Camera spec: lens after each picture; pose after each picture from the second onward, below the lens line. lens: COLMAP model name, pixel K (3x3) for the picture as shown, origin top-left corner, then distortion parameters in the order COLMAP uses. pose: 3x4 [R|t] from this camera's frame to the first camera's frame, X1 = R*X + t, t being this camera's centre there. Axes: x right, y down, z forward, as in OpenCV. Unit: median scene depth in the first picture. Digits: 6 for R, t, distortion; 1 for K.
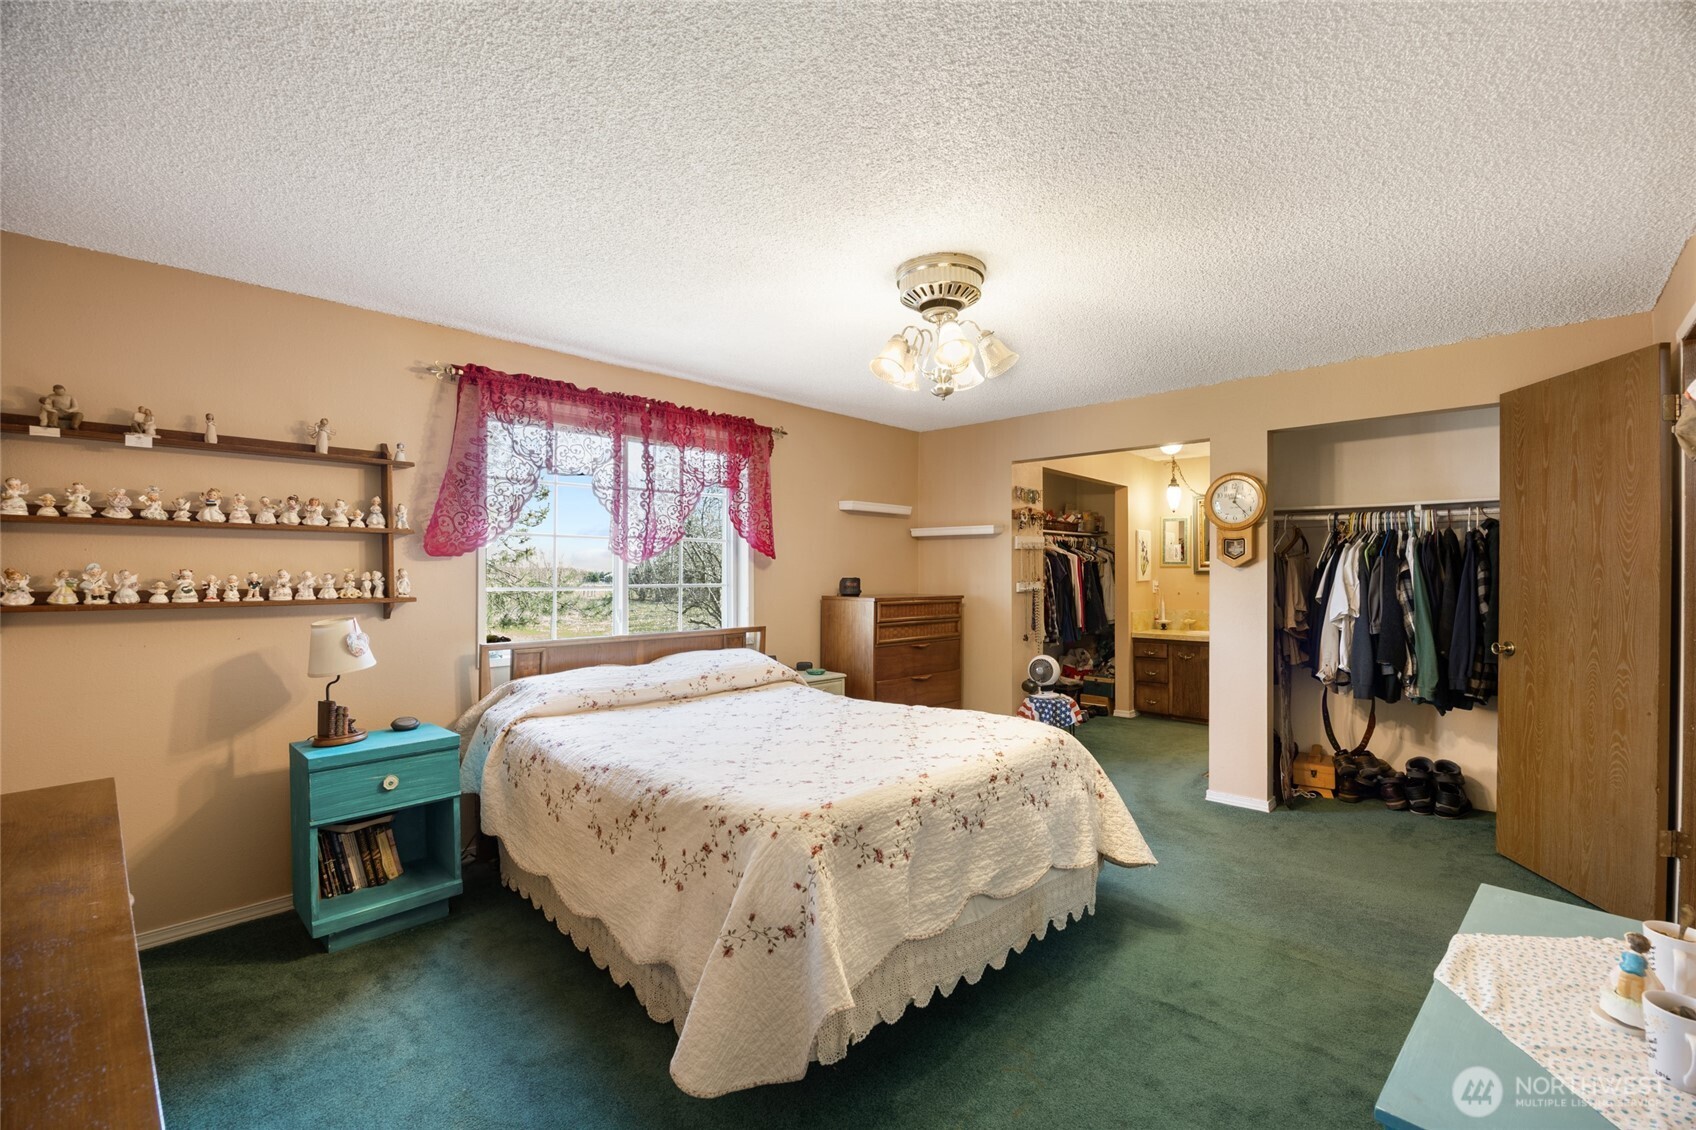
lens RADIAL K [[715.6, 0, 850.4], [0, 715.6, 566.0], [0, 0, 1]] dist [-0.020289, 0.000219]
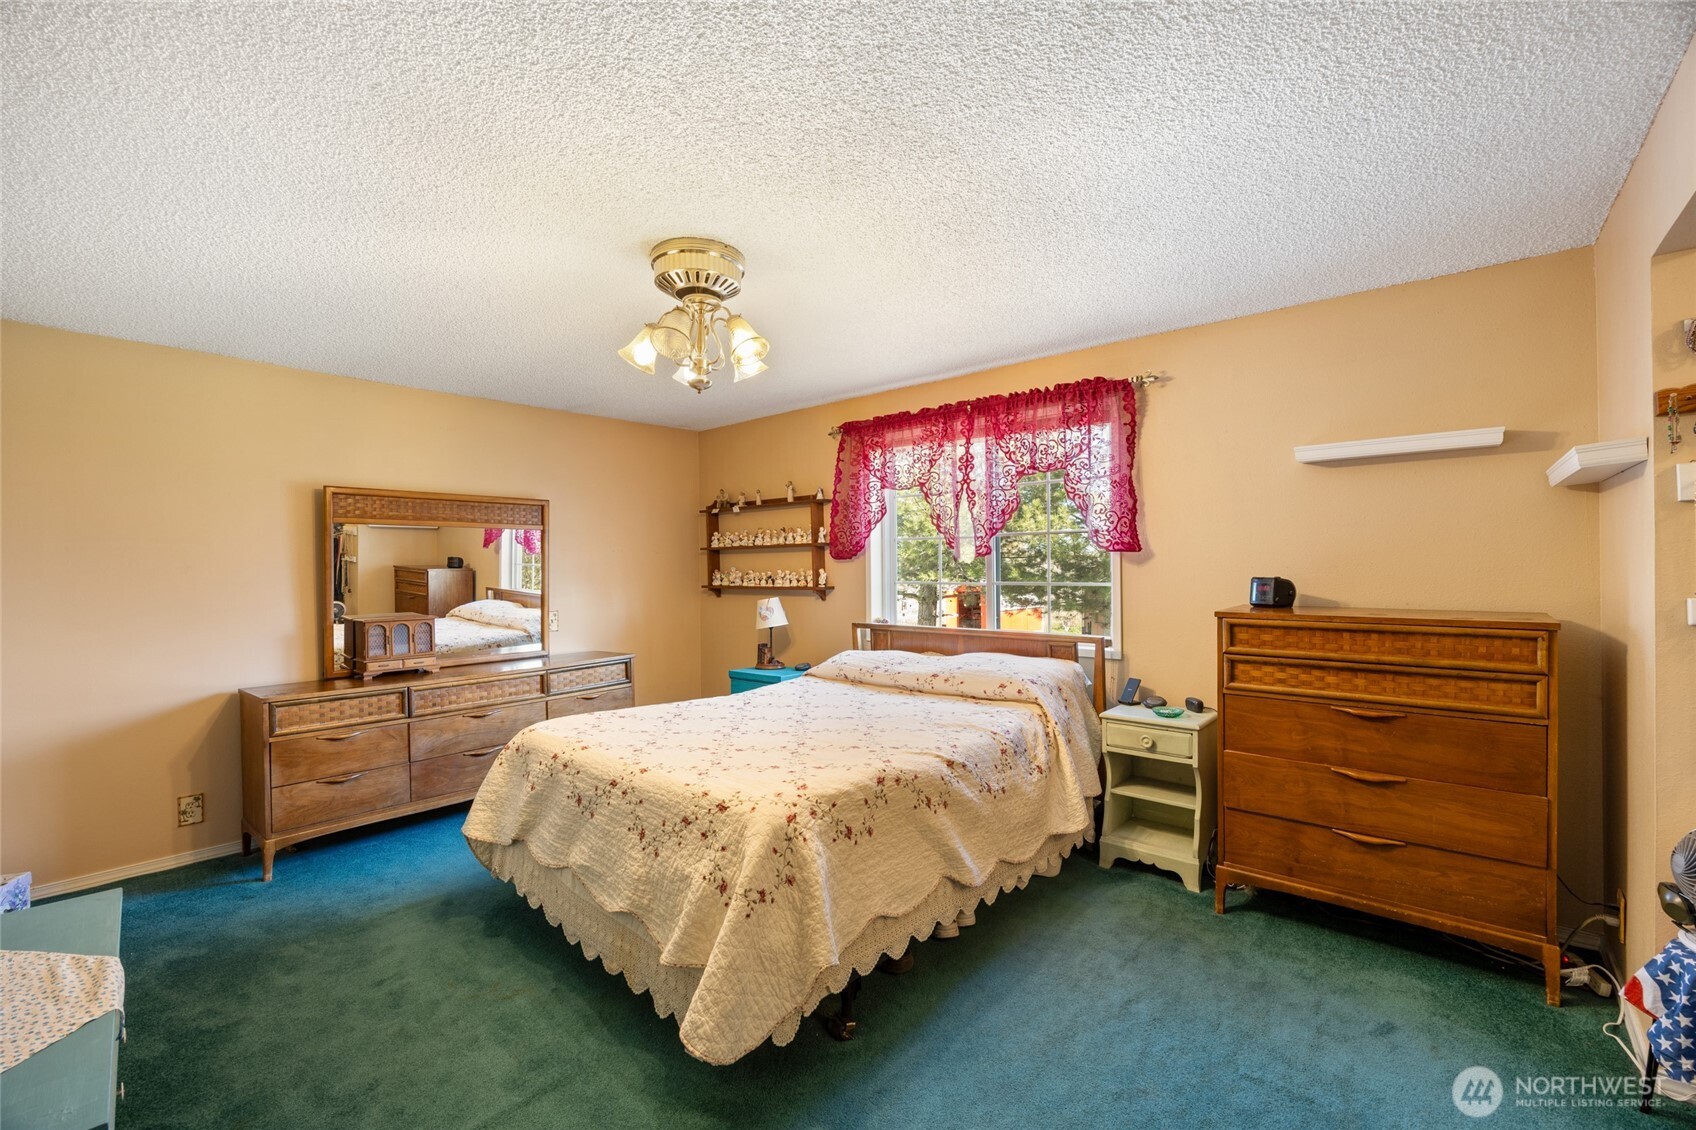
lens RADIAL K [[715.6, 0, 850.4], [0, 715.6, 566.0], [0, 0, 1]] dist [-0.020289, 0.000219]
pose [[0.055734, -0.001703, -0.998444, 0.911976], [0.019144, 0.999817, -0.000637, 0.000540], [0.998262, -0.019079, 0.055757, 0.961970]]
